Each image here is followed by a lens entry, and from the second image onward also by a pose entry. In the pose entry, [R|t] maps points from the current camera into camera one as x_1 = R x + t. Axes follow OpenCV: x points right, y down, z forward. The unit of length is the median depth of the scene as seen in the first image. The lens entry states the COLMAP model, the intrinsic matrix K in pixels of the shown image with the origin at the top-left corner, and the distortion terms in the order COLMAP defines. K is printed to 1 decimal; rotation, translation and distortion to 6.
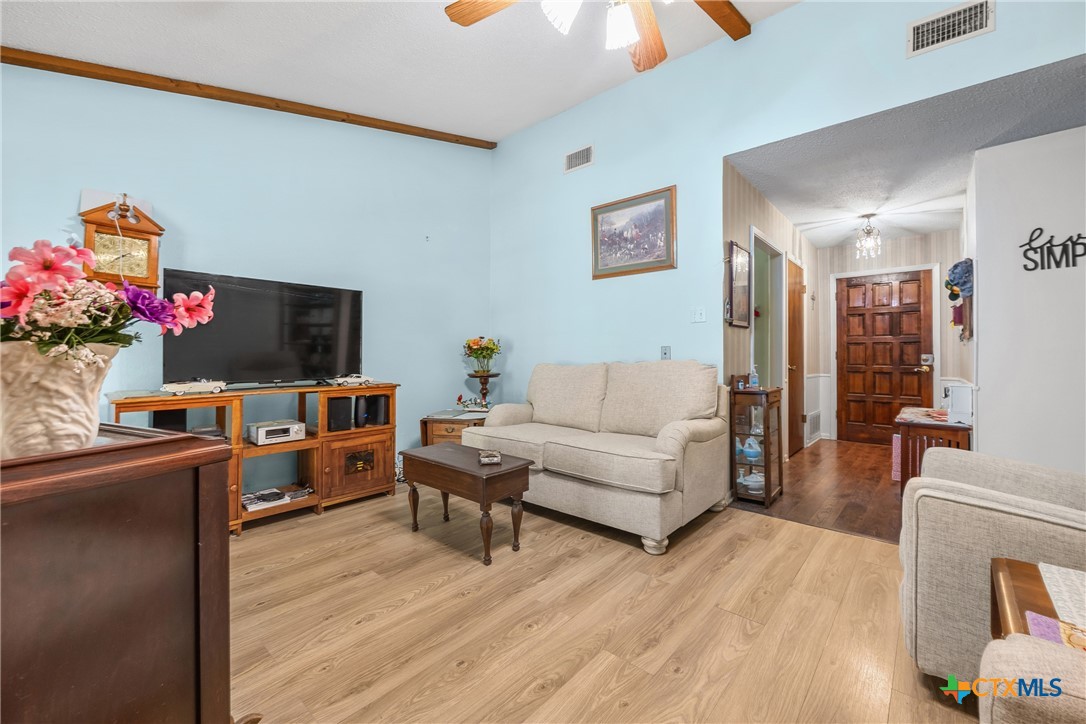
lens RADIAL K [[434.8, 0, 547.8], [0, 434.8, 354.6], [0, 0, 1]] dist [-0.001941, -0.000486]
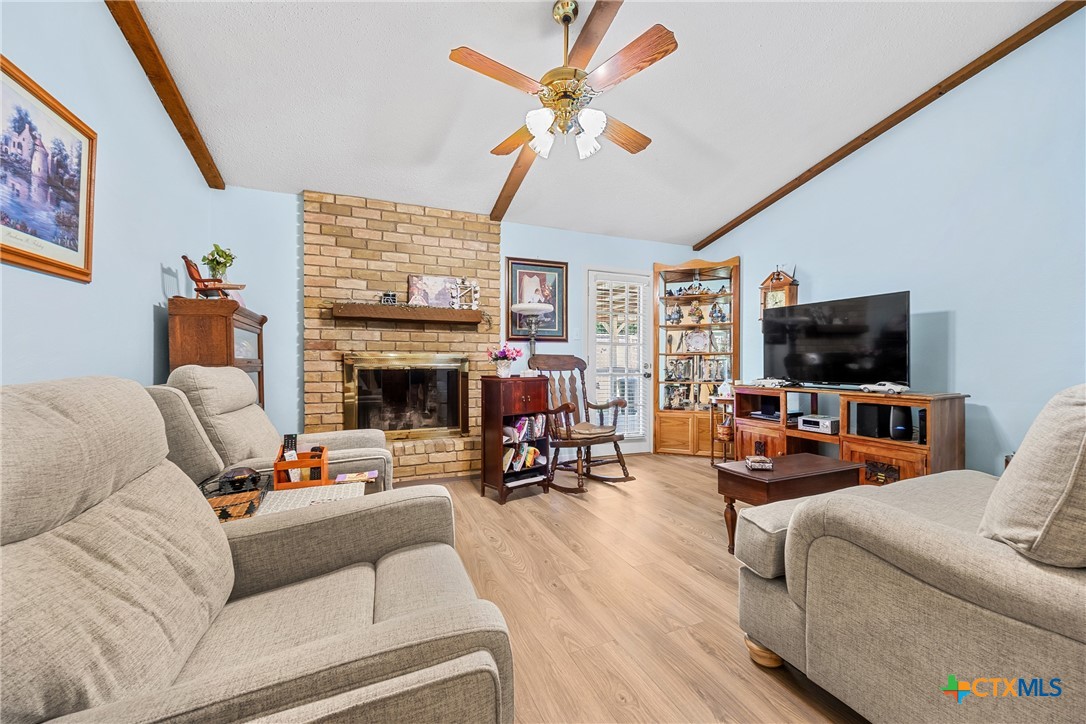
lens RADIAL K [[434.8, 0, 548.7], [0, 434.8, 363.3], [0, 0, 1]] dist [-0.001941, -0.000486]
pose [[-0.424295, 0.003638, -0.905517, 0.887082], [0.000990, 0.999993, 0.003554, -0.000018], [0.905524, 0.000611, -0.424295, 0.886753]]
